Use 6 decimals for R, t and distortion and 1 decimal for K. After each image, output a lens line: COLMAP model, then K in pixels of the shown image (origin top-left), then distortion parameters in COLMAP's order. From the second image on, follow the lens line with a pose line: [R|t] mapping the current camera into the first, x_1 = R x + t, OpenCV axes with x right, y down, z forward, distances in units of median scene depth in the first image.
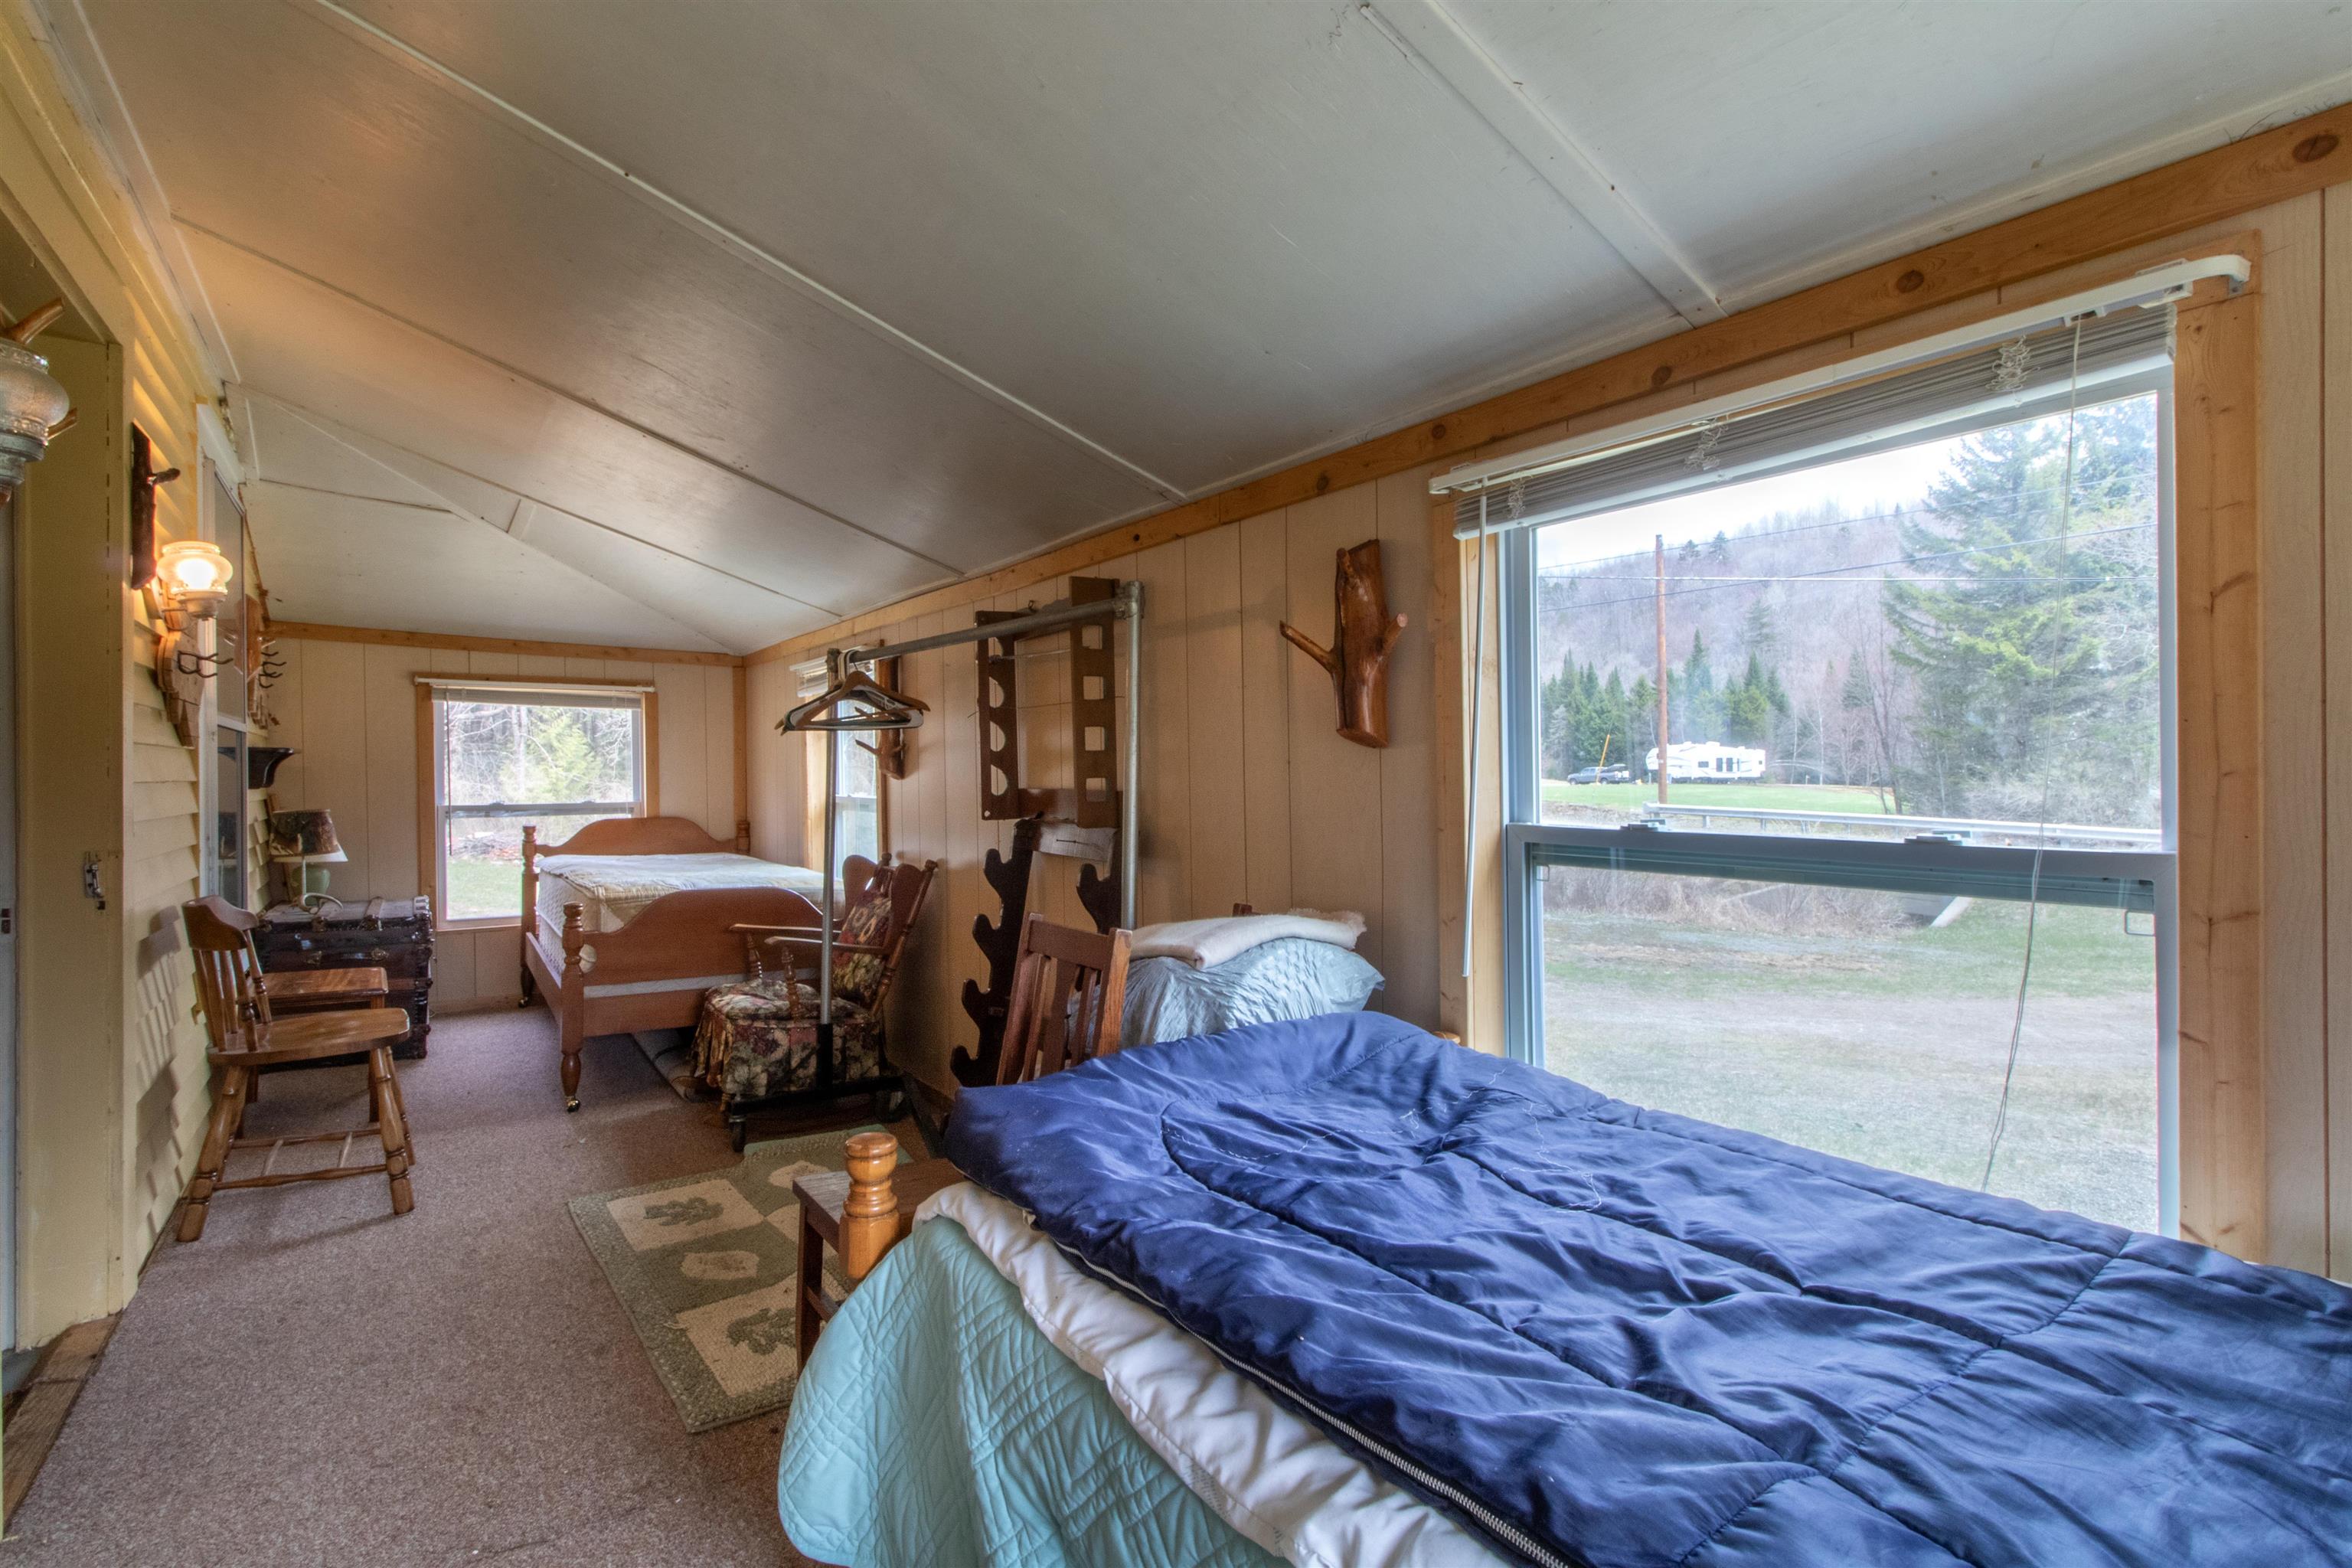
lens RADIAL K [[1202.5, 0, 1176.0], [0, 1202.5, 784.0], [0, 0, 1]] dist [-0.000288, 0.000213]
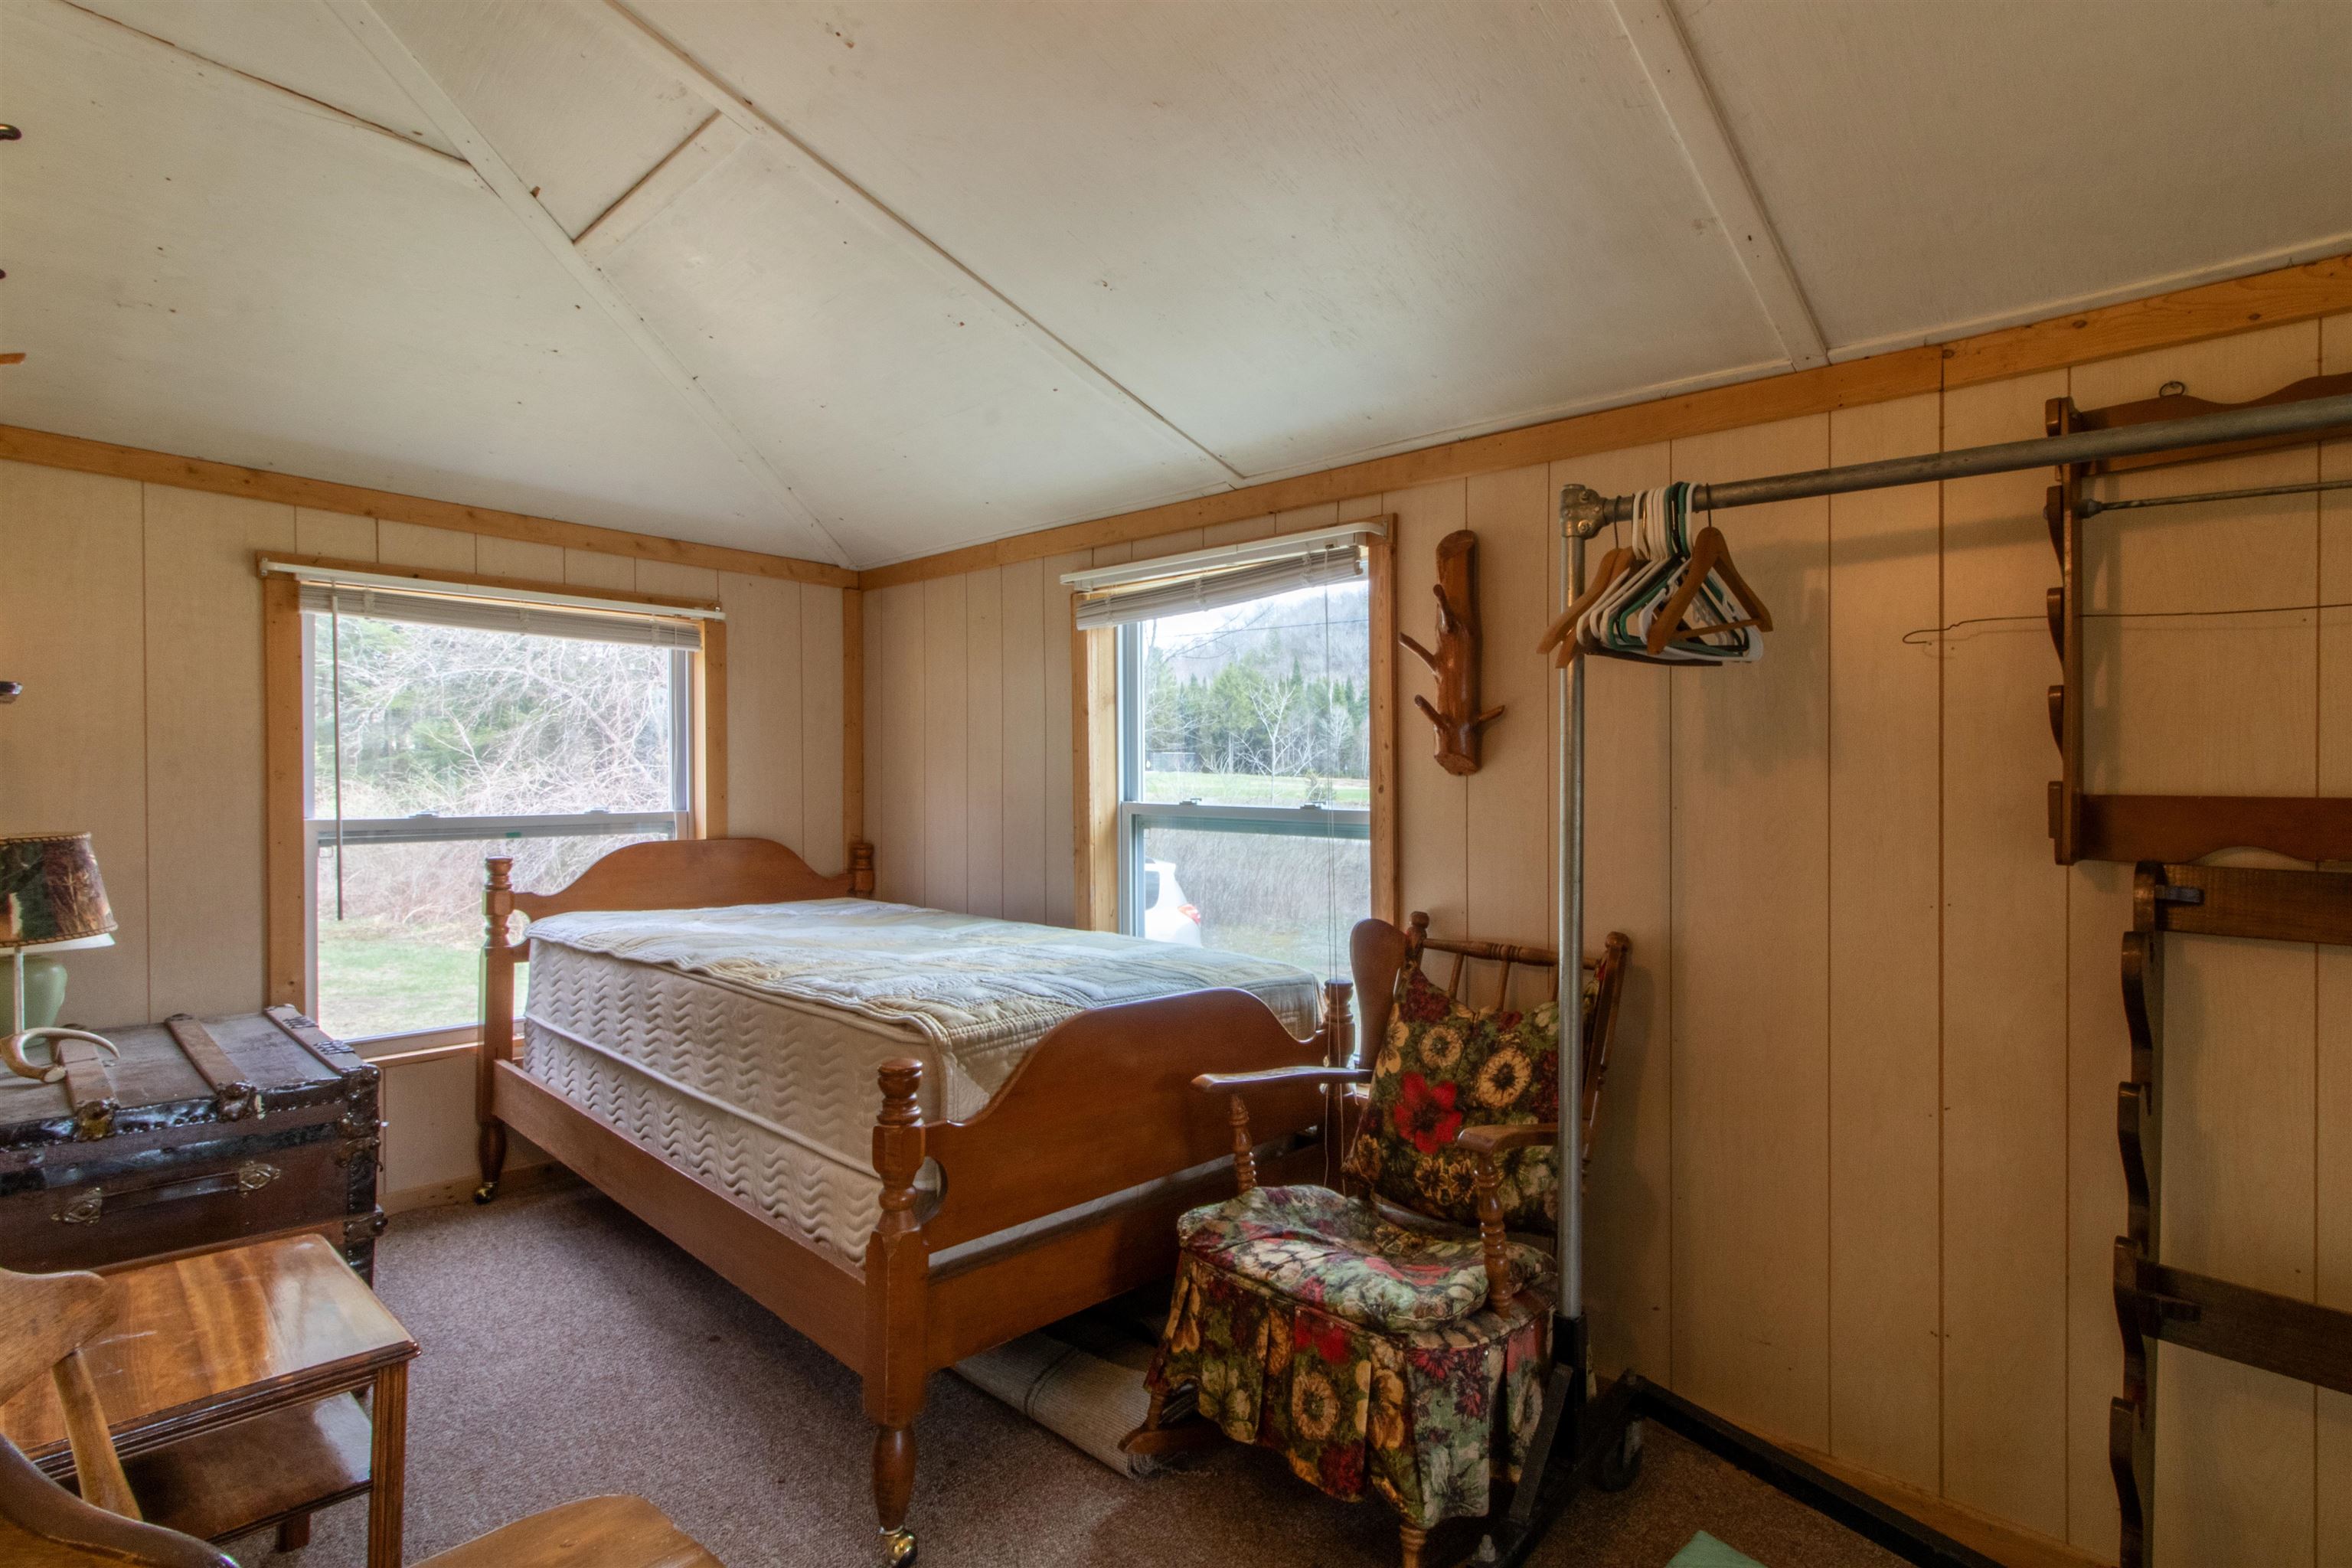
lens RADIAL K [[1123.3, 0, 1196.9], [0, 1123.3, 780.9], [0, 0, 1]] dist [-0.001563, -0.000025]
pose [[0.962656, 0.008197, 0.270602, -0.378656], [-0.006297, 0.999949, -0.007886, 0.002820], [-0.270653, 0.005887, 0.962659, 0.442915]]
